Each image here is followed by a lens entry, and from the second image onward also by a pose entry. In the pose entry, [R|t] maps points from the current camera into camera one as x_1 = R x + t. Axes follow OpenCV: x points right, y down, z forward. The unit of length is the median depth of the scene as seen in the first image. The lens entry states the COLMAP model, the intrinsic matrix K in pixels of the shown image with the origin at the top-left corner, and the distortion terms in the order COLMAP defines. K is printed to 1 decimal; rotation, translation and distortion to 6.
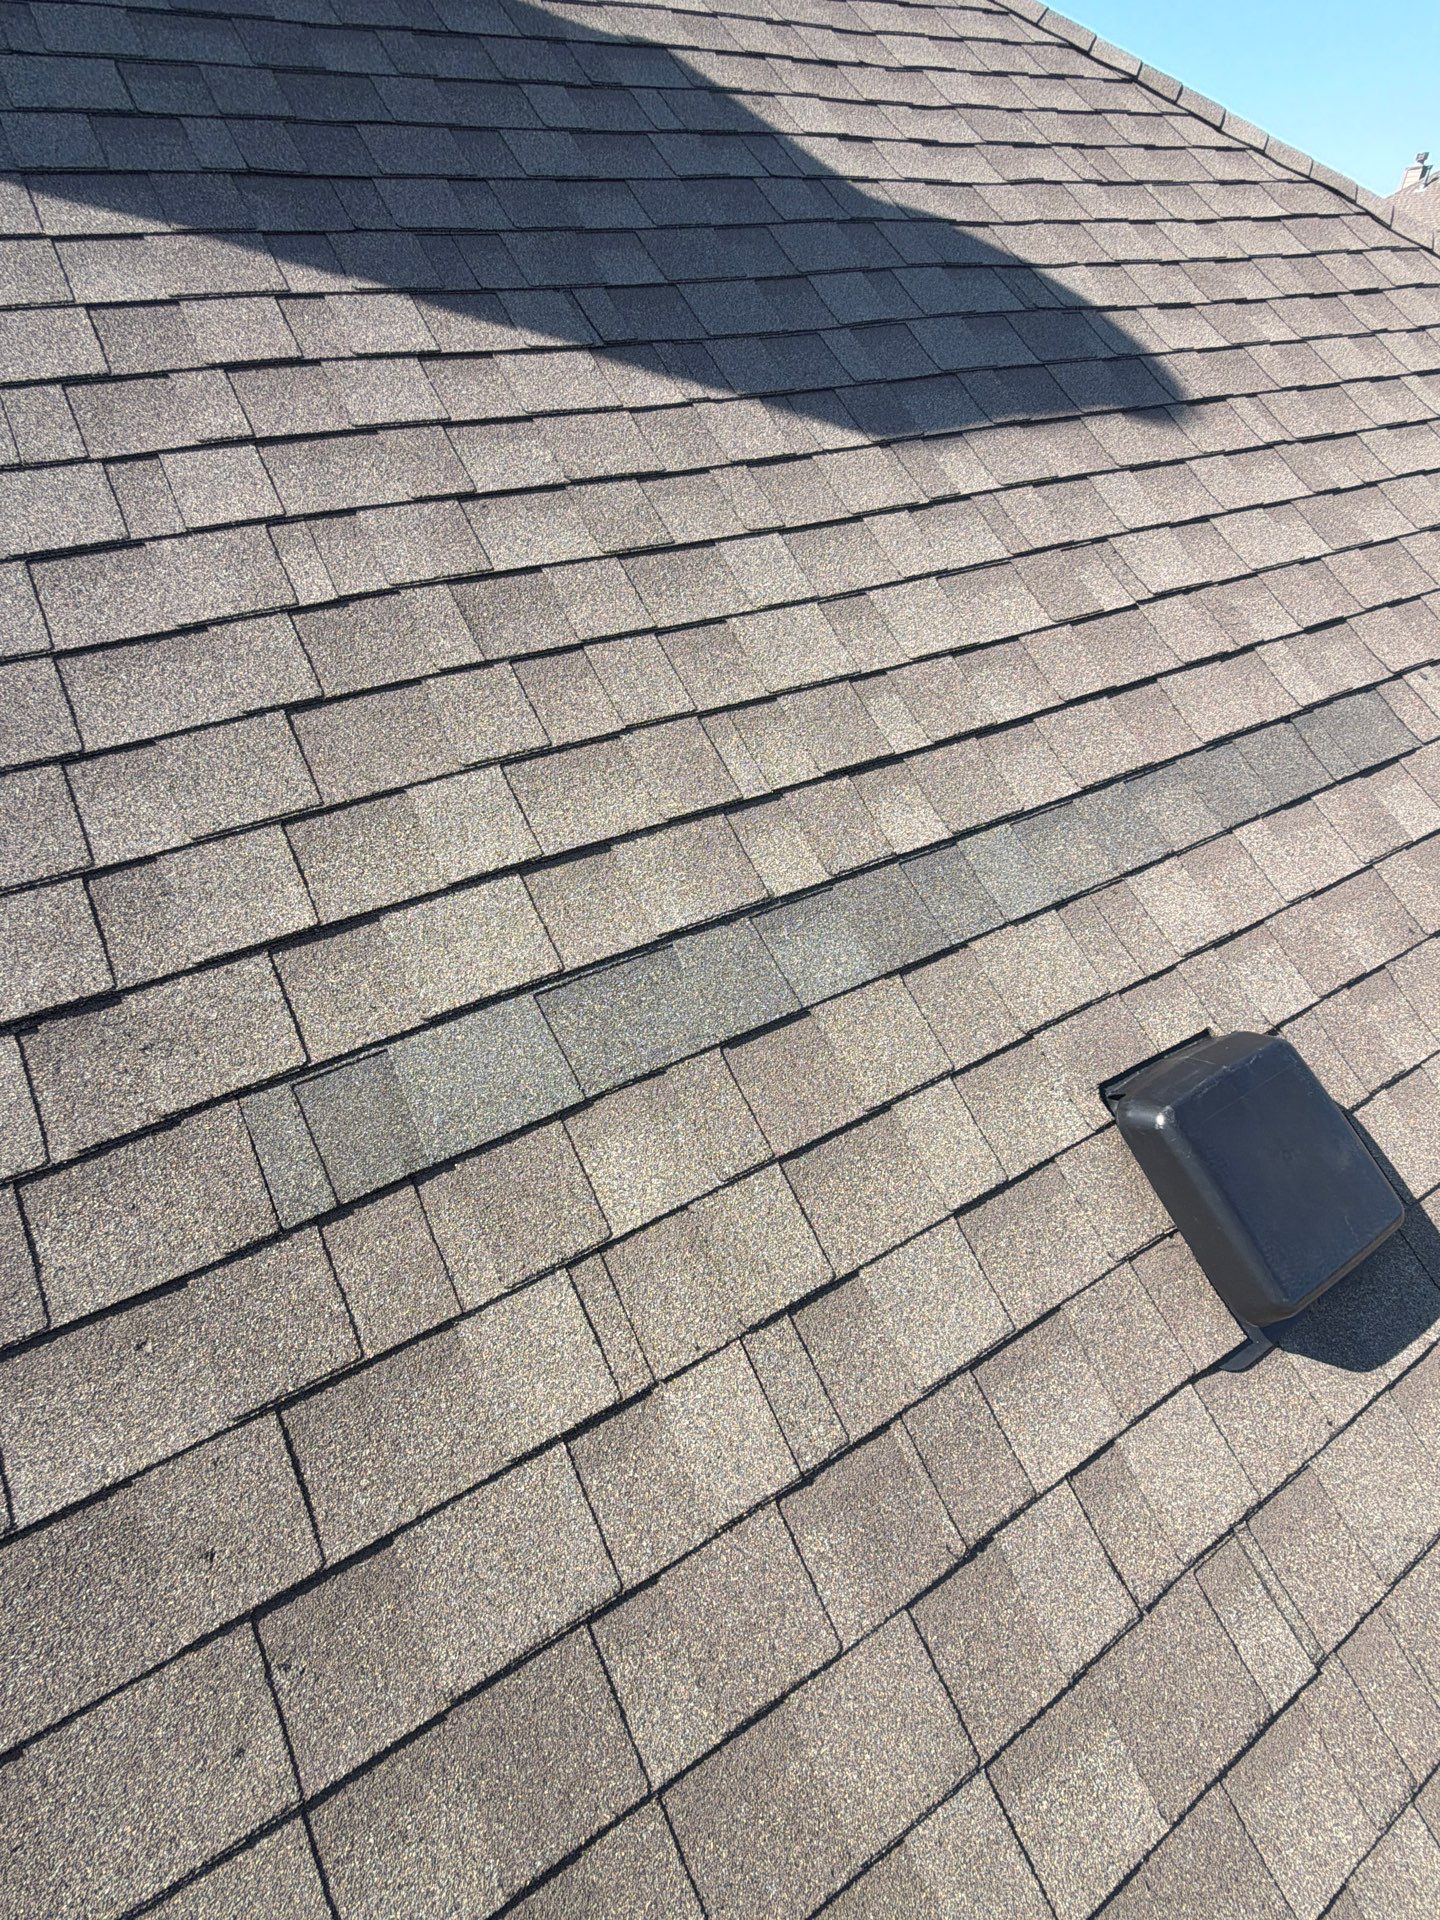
lens RADIAL K [[770.1, 0, 720.0], [0, 770.1, 960.0], [0, 0, 1]] dist [0.000789, -0.000133]
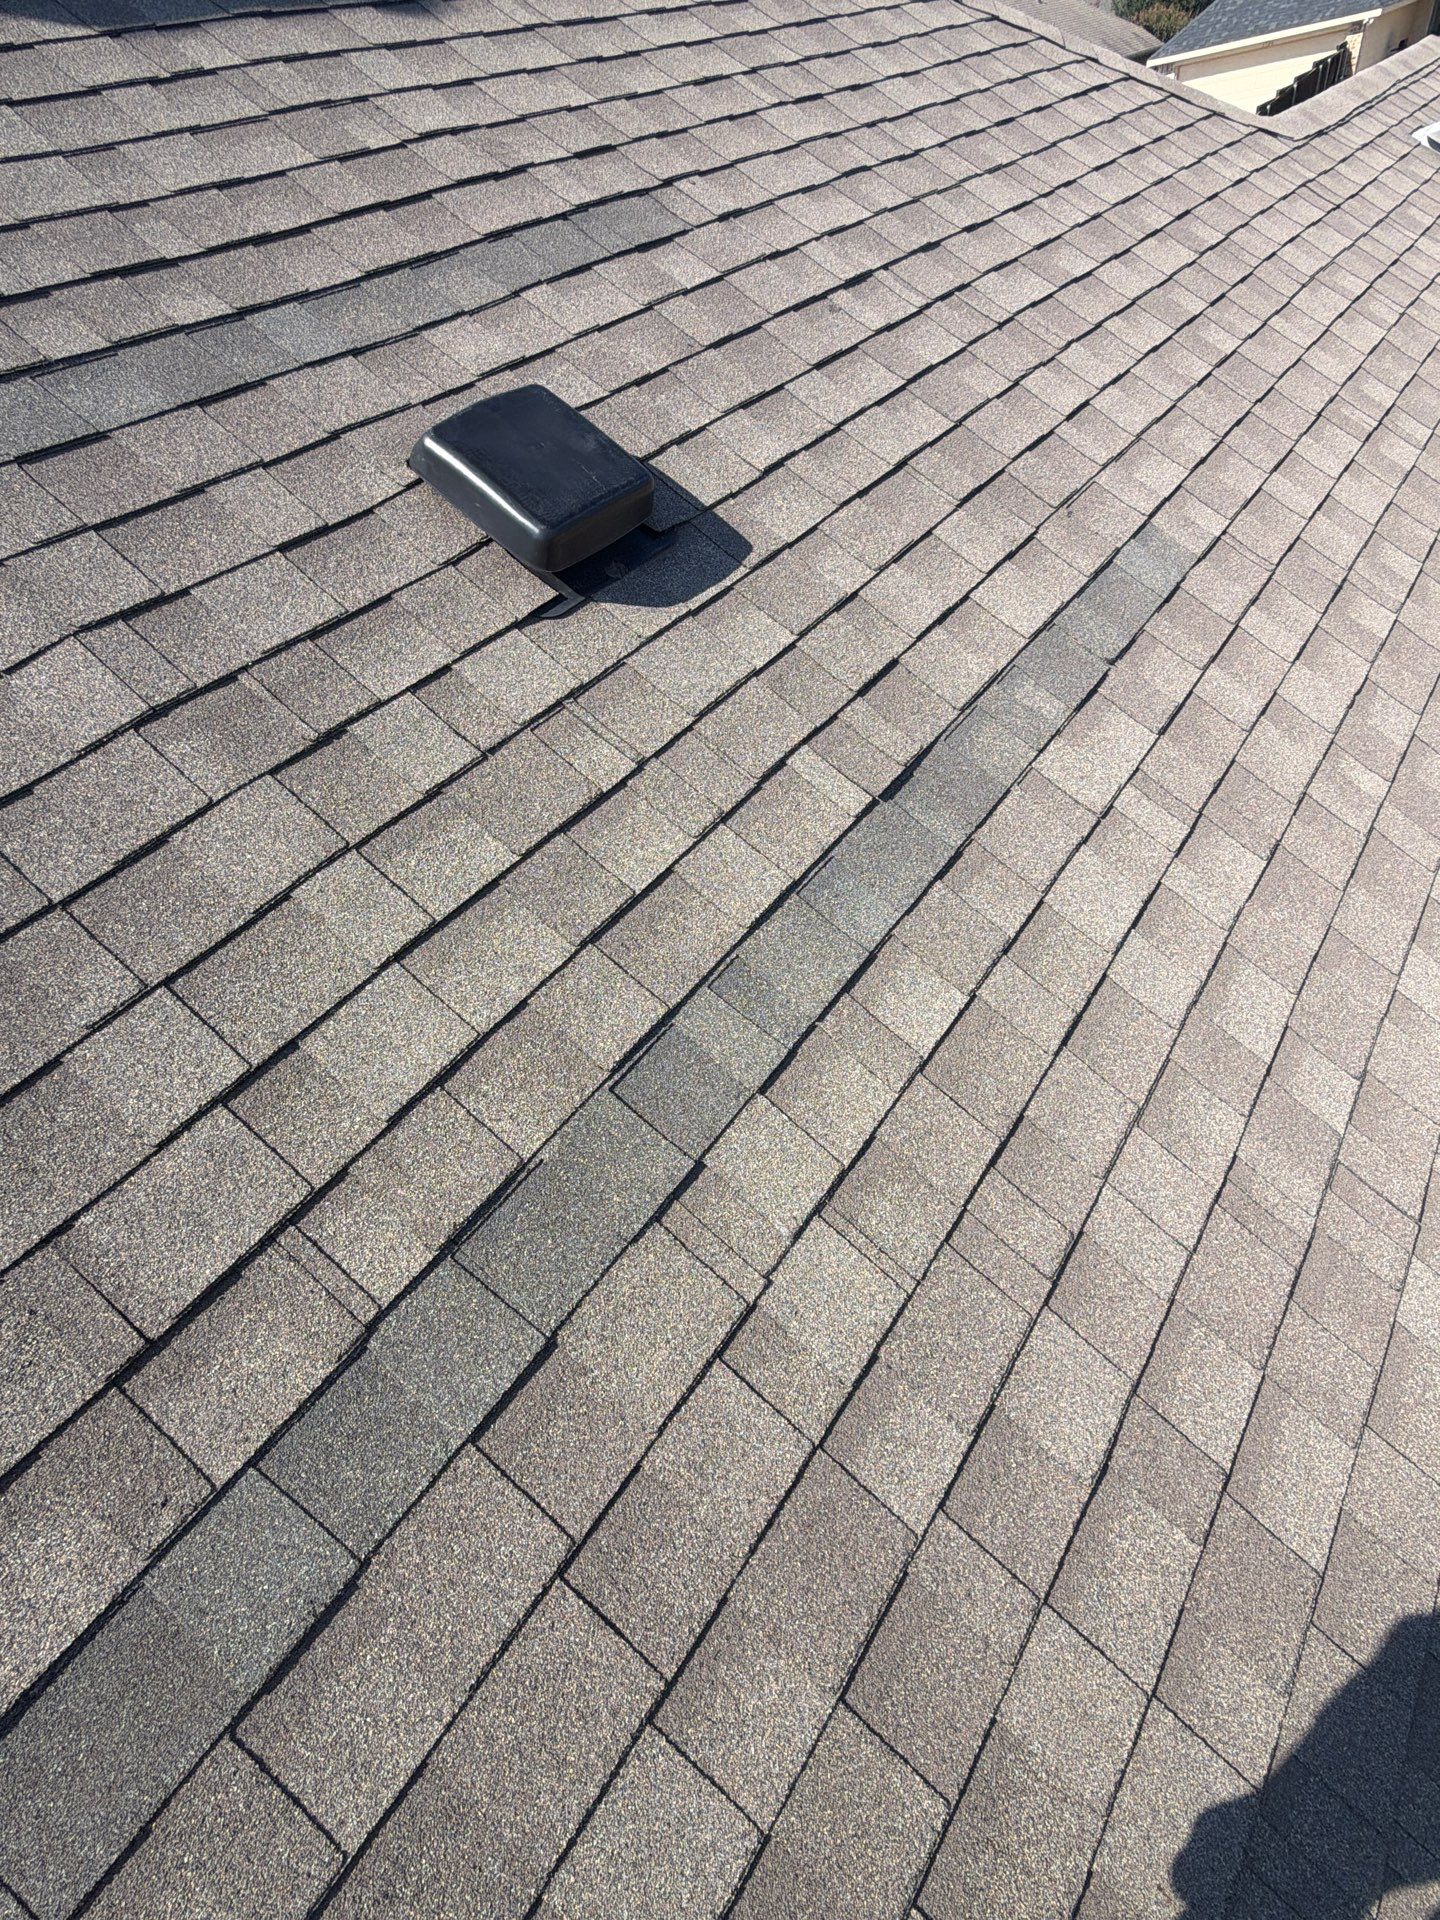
lens RADIAL K [[770.1, 0, 720.0], [0, 770.1, 960.0], [0, 0, 1]] dist [0.000789, -0.000133]
pose [[0.920117, -0.358479, 0.157726, 0.392984], [0.349384, 0.933295, 0.083011, 0.815031], [-0.176963, -0.021273, 0.983988, -0.261158]]
